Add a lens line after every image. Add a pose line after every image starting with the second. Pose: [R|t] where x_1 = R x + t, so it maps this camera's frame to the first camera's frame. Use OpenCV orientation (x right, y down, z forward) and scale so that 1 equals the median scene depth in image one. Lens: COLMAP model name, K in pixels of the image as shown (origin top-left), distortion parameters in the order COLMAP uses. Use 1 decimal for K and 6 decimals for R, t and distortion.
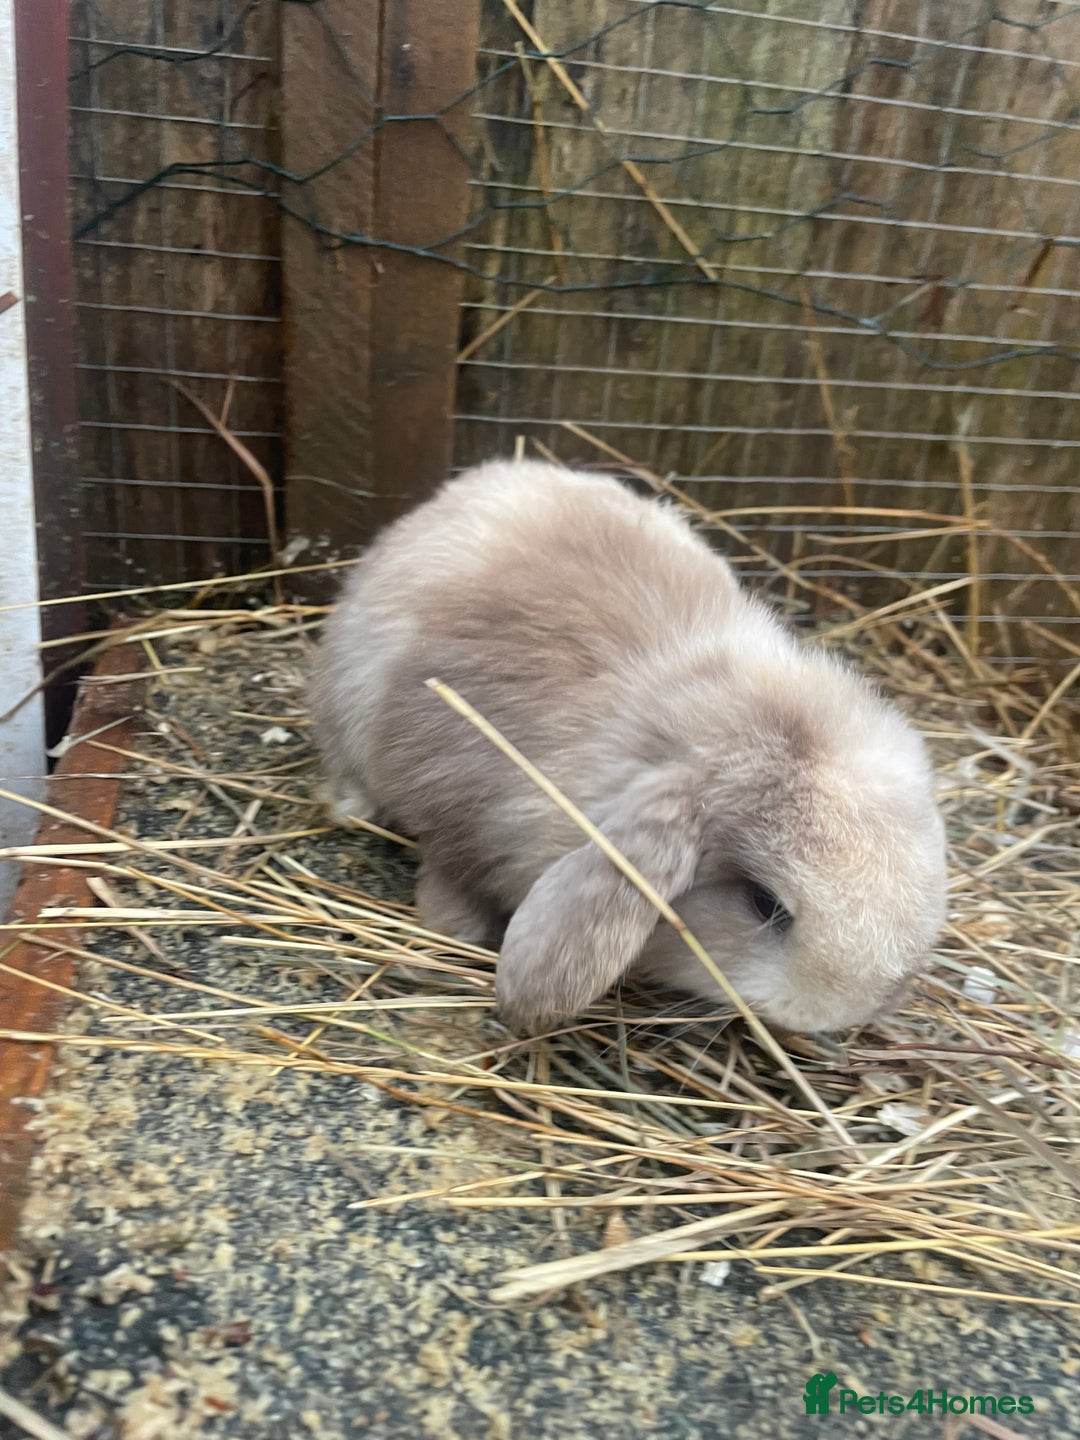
lens RADIAL K [[1167.1, 0, 582.3], [0, 1167.1, 765.4], [0, 0, 1]] dist [0.060771, -0.116270]
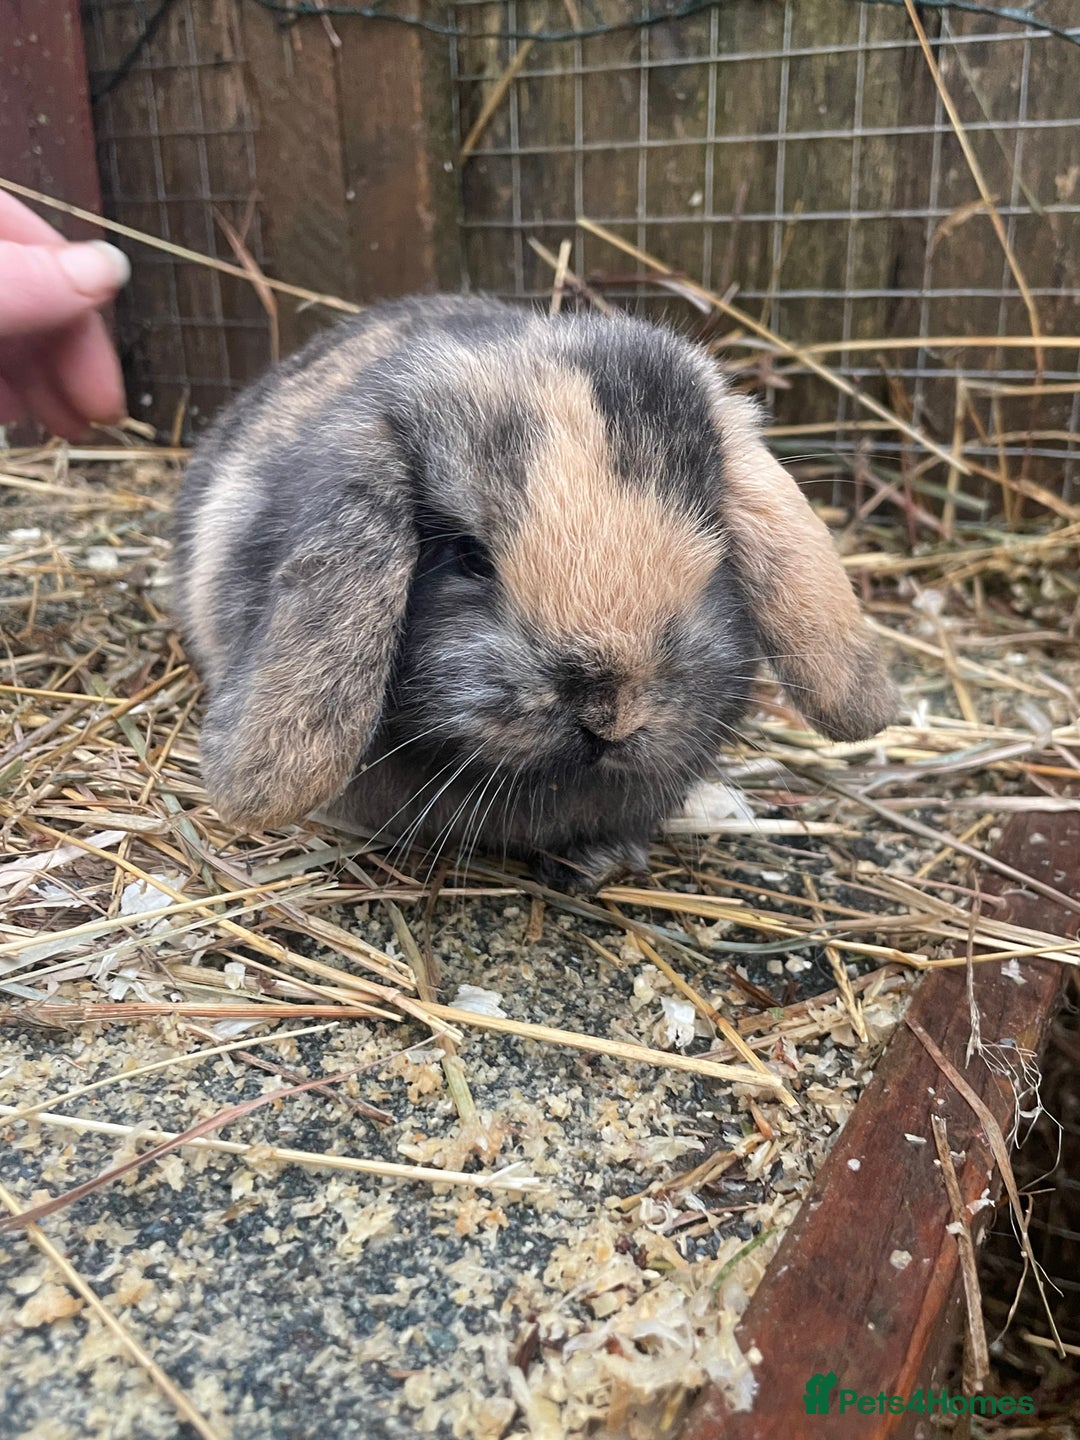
lens RADIAL K [[1443.7, 0, 533.2], [0, 1443.7, 760.4], [0, 0, 1]] dist [0.079792, -0.133674]
pose [[0.730041, 0.137173, -0.669495, 0.663100], [-0.216985, 0.975483, -0.036740, 0.086448], [0.648041, 0.172092, 0.741908, 0.373662]]
